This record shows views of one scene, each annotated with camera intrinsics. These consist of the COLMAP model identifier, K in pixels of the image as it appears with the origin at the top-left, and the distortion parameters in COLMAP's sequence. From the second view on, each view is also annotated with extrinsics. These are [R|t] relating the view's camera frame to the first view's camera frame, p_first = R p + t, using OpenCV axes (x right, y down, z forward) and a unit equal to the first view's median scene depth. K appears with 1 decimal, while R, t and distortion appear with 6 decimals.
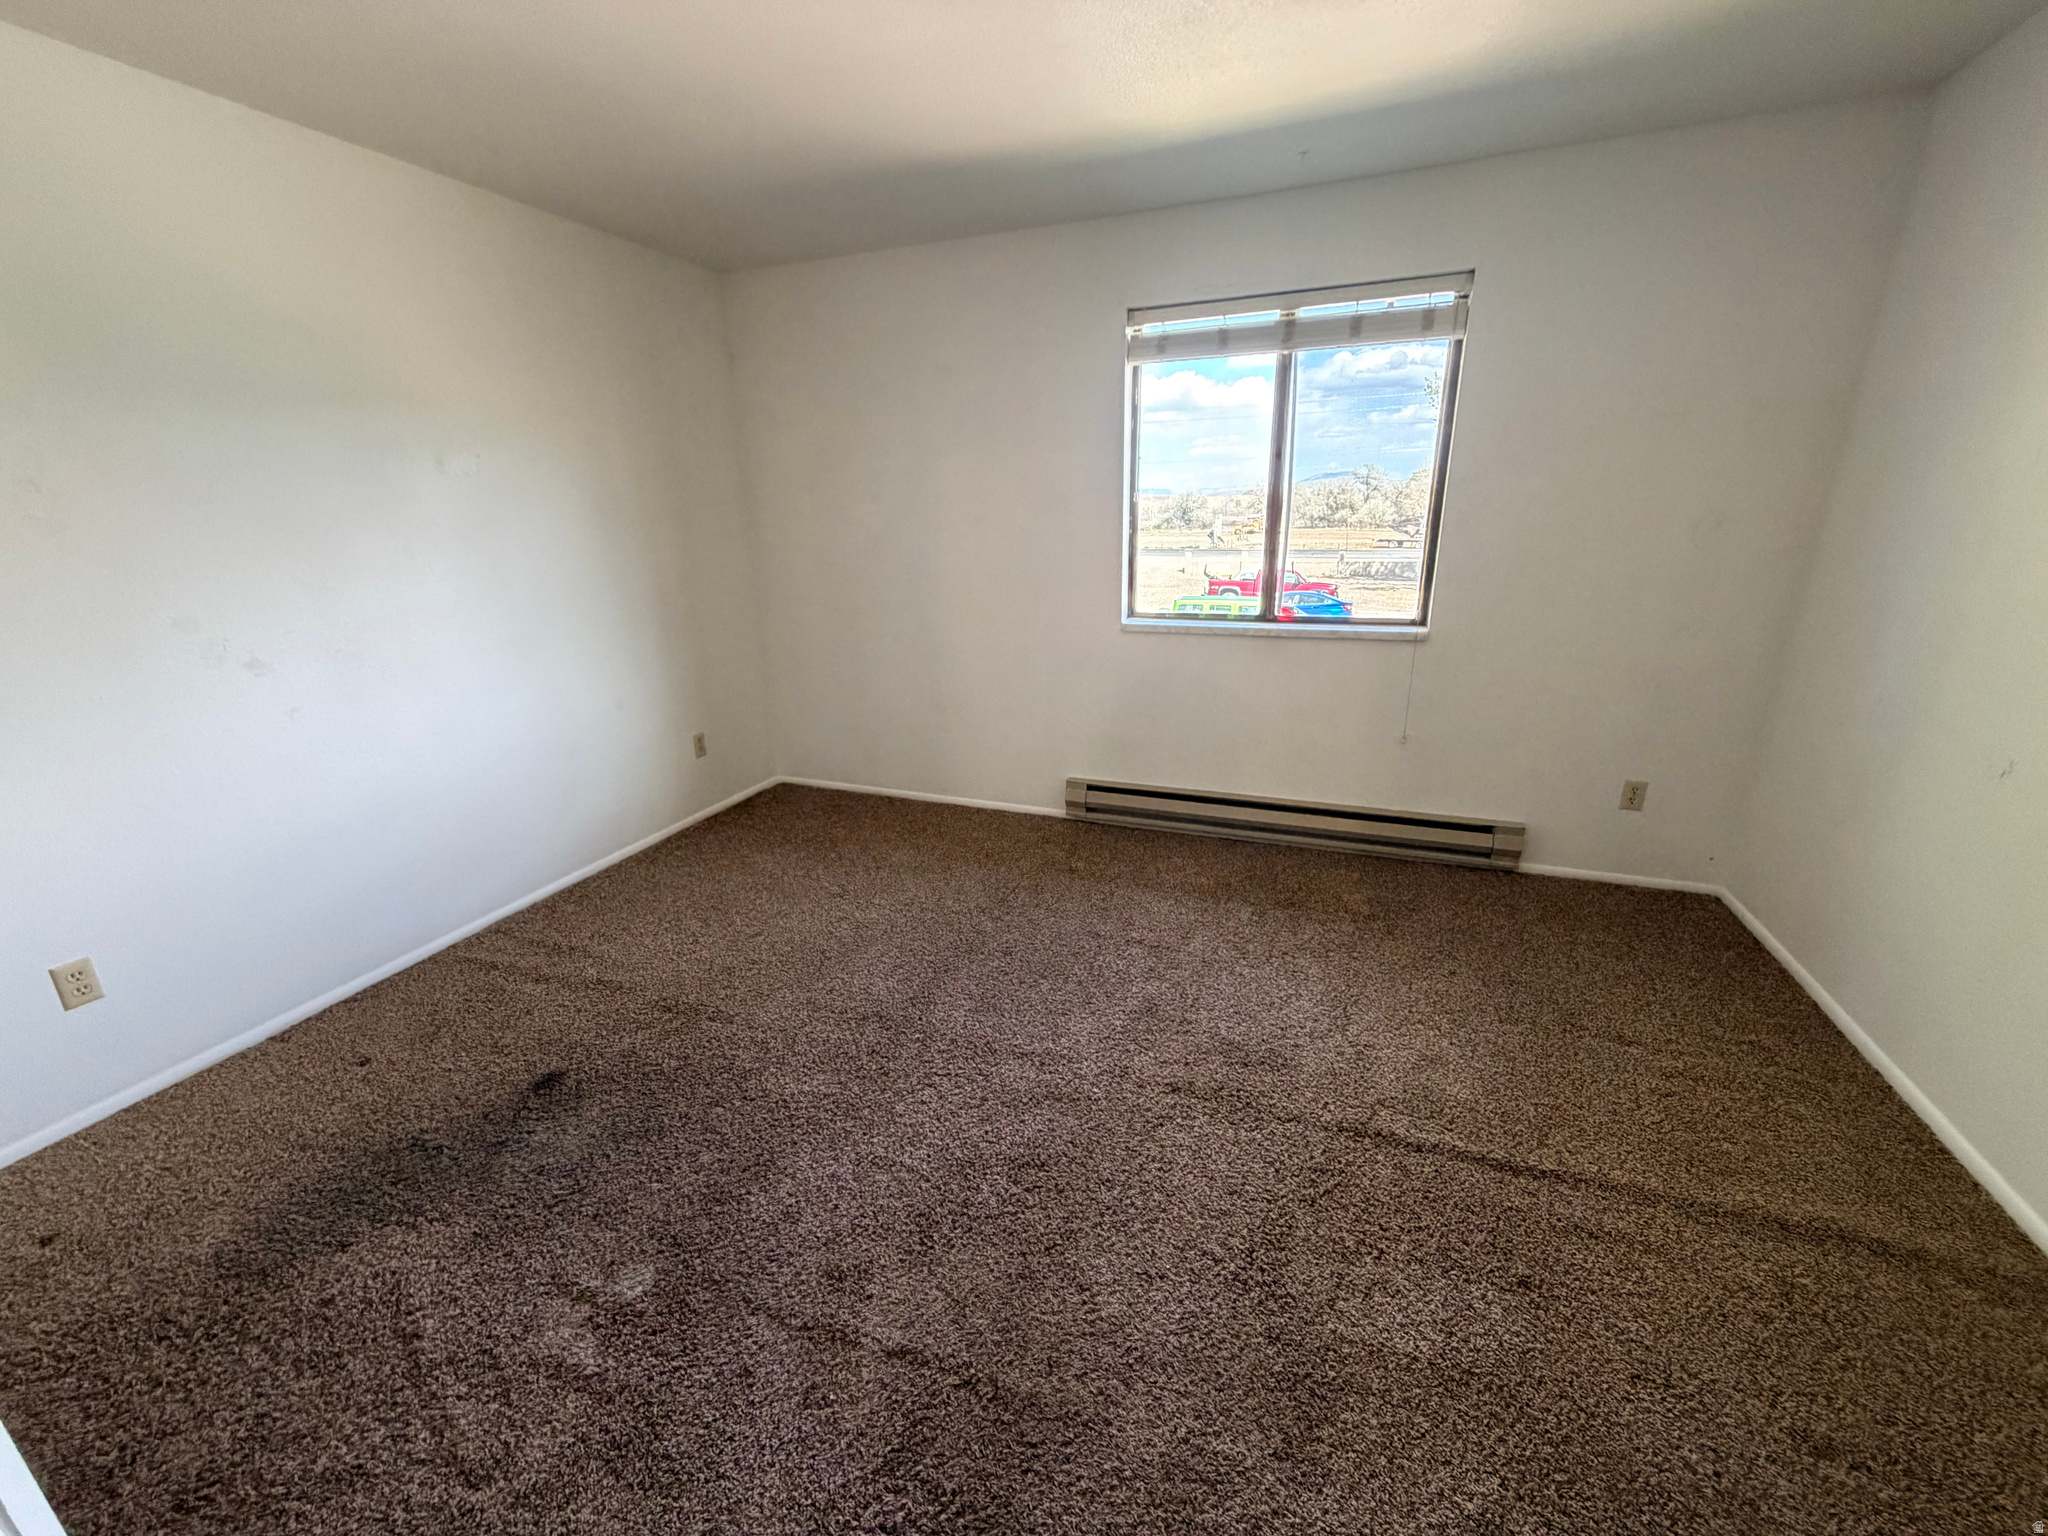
lens RADIAL K [[817.4, 0, 1016.1], [0, 817.4, 765.9], [0, 0, 1]] dist [-0.000925, 0.000172]
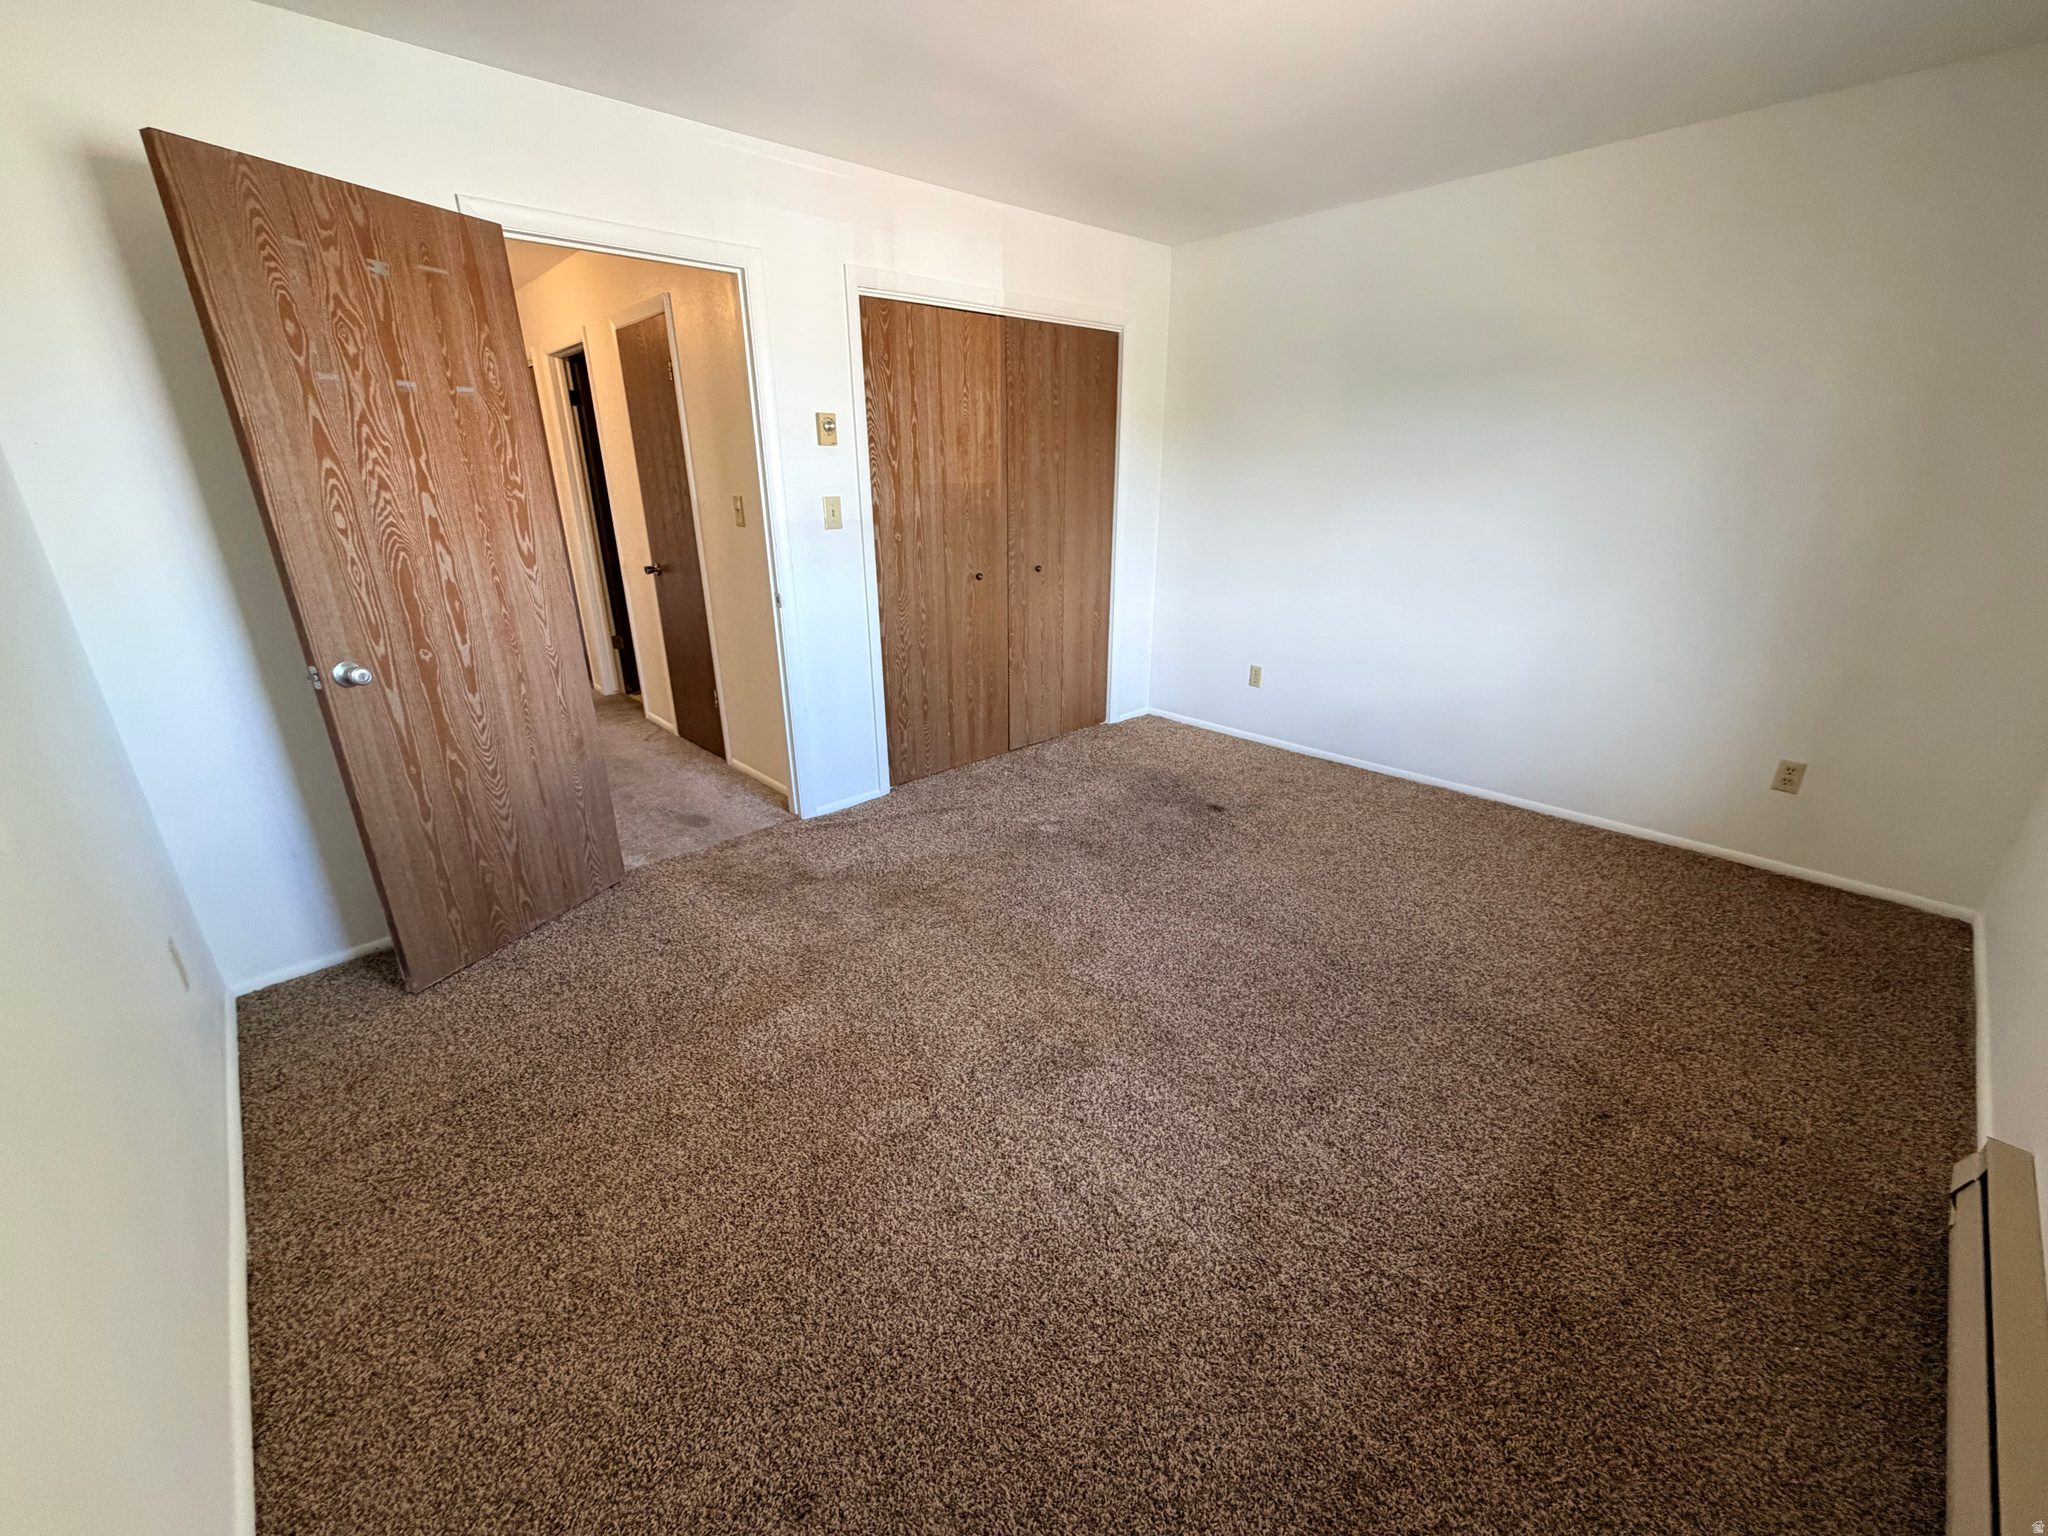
lens RADIAL K [[817.4, 0, 1016.1], [0, 817.4, 765.9], [0, 0, 1]] dist [-0.000925, 0.000172]
pose [[-0.429526, 0.328786, -0.841075, 0.748124], [-0.261910, 0.845980, 0.464458, -0.271009], [0.864240, 0.419783, -0.277258, 0.827757]]
